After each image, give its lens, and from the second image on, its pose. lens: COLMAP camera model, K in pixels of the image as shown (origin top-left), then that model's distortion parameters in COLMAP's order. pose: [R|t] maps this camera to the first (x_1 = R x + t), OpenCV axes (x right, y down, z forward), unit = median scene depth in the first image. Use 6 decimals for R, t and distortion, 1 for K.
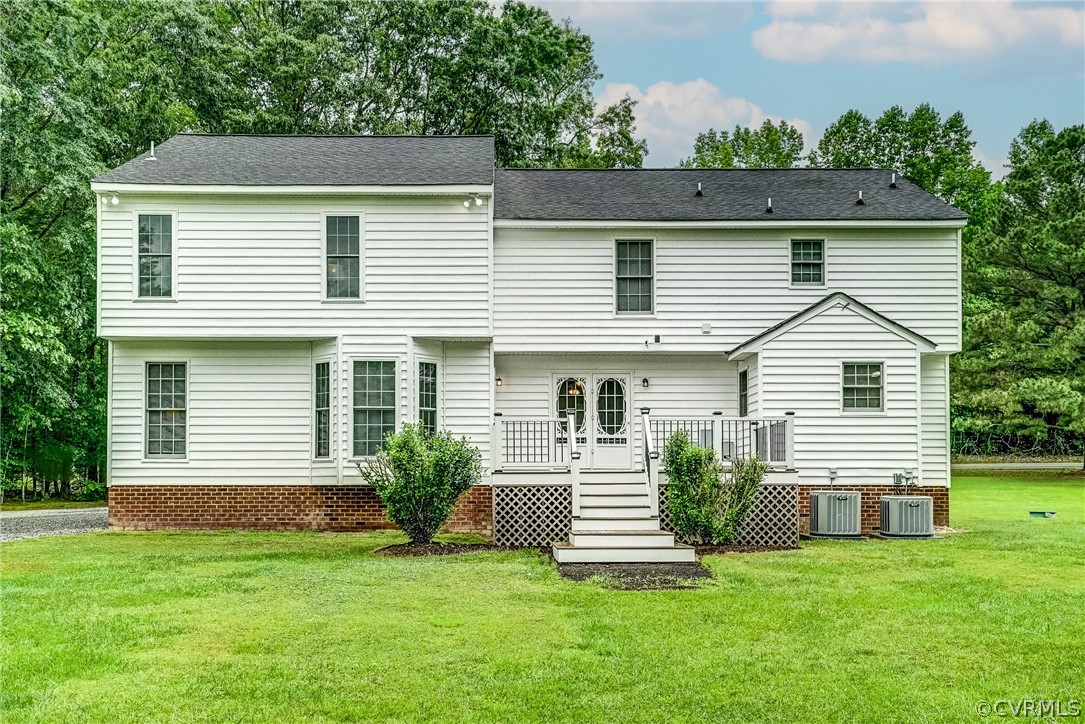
lens RADIAL K [[1074.5, 0, 524.6], [0, 1074.5, 414.7], [0, 0, 1]] dist [0.073775, 0.005491]
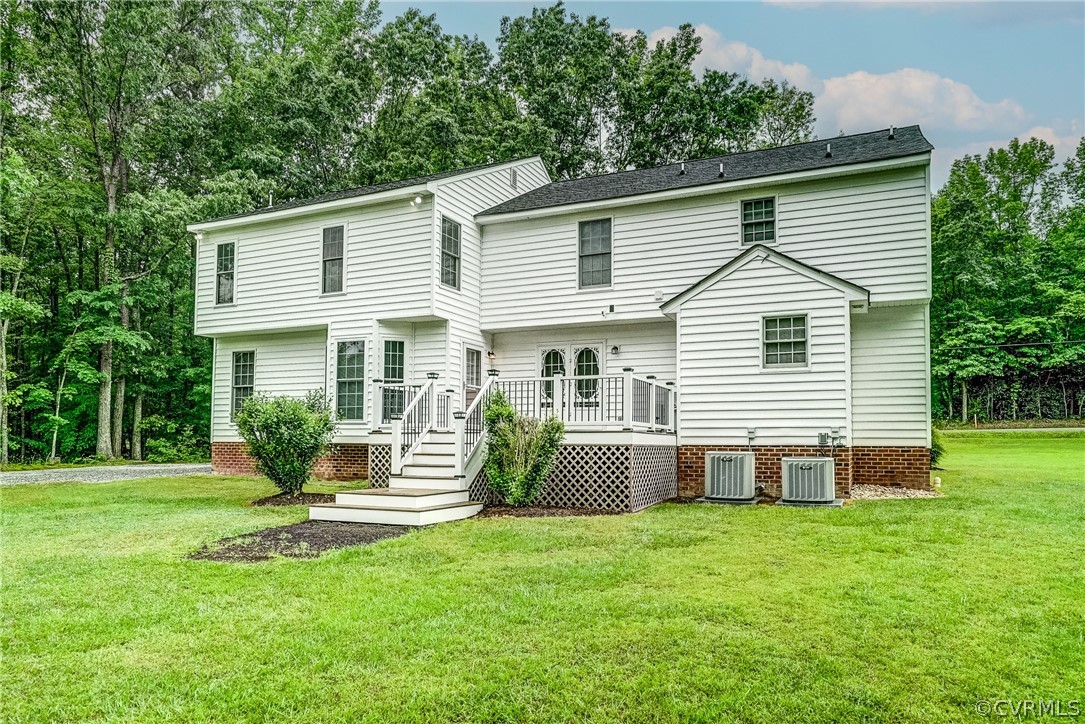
lens RADIAL K [[708.3, 0, 542.8], [0, 708.3, 390.7], [0, 0, 1]] dist [-0.003437, 0.019962]
pose [[0.905483, -0.026186, -0.423574, 0.388421], [0.022749, 0.999654, -0.013169, 0.021013], [0.423772, 0.002289, 0.905766, 0.357249]]
